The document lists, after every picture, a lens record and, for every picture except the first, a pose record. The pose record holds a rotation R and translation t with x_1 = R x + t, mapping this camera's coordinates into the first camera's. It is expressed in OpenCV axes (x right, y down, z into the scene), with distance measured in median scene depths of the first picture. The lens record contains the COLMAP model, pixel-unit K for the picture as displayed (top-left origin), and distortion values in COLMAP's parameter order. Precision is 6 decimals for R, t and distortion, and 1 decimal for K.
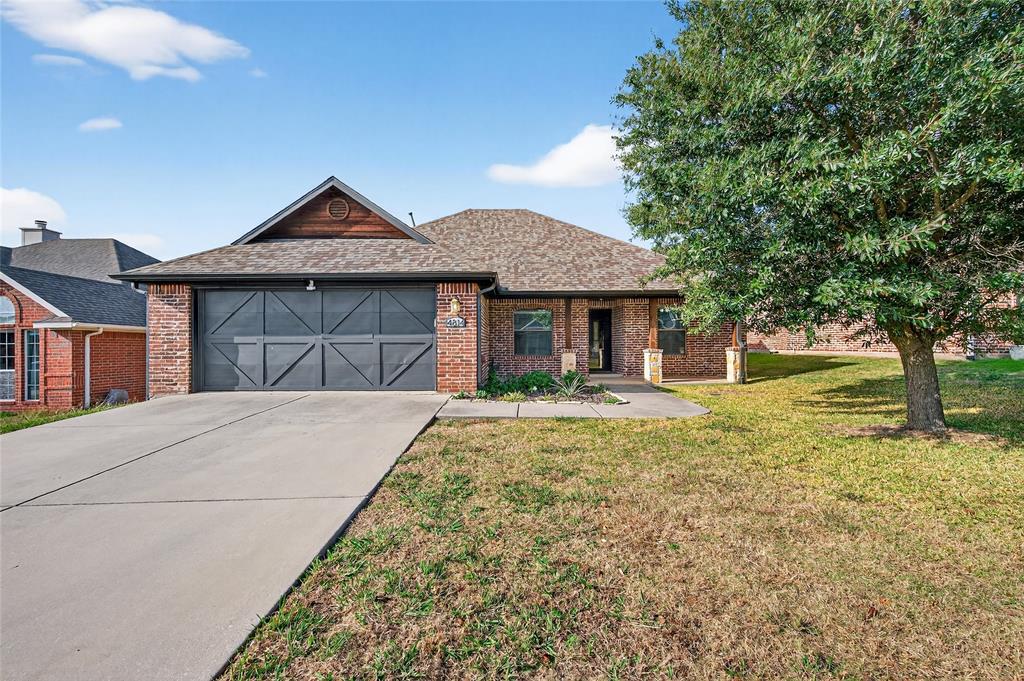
lens RADIAL K [[438.9, 0, 512.6], [0, 438.9, 341.4], [0, 0, 1]] dist [0.001270, 0.000031]
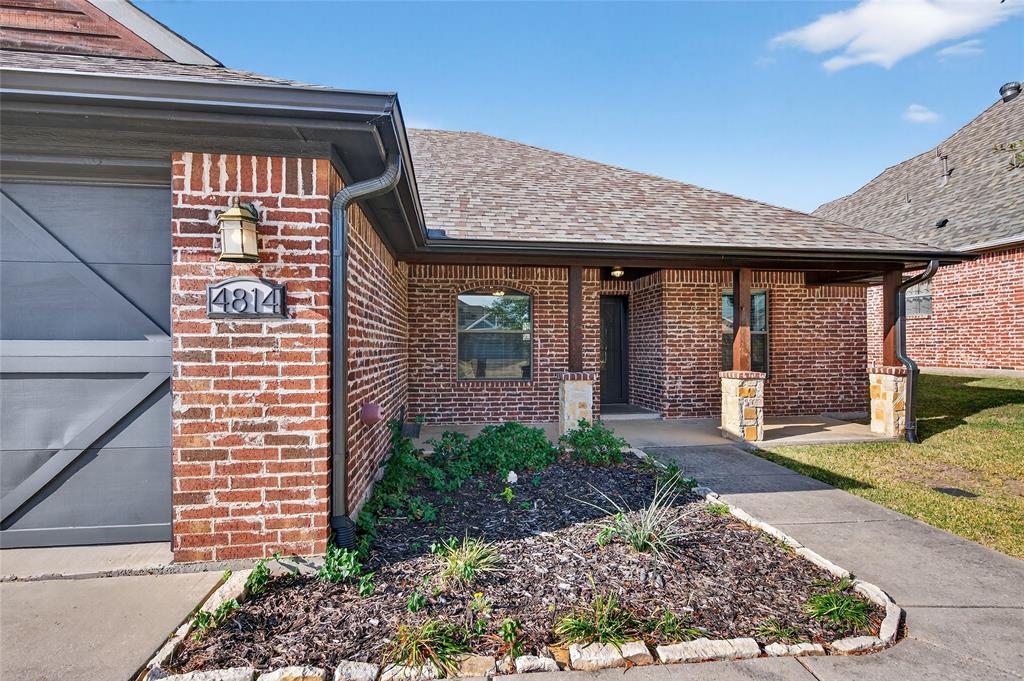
lens RADIAL K [[438.9, 0, 508.6], [0, 438.9, 342.4], [0, 0, 1]] dist [0.001270, 0.000031]
pose [[0.992014, 0.004543, 0.126044, -0.003308], [-0.004484, 0.999990, -0.000749, -0.014618], [-0.126046, 0.000178, 0.992024, 0.596734]]
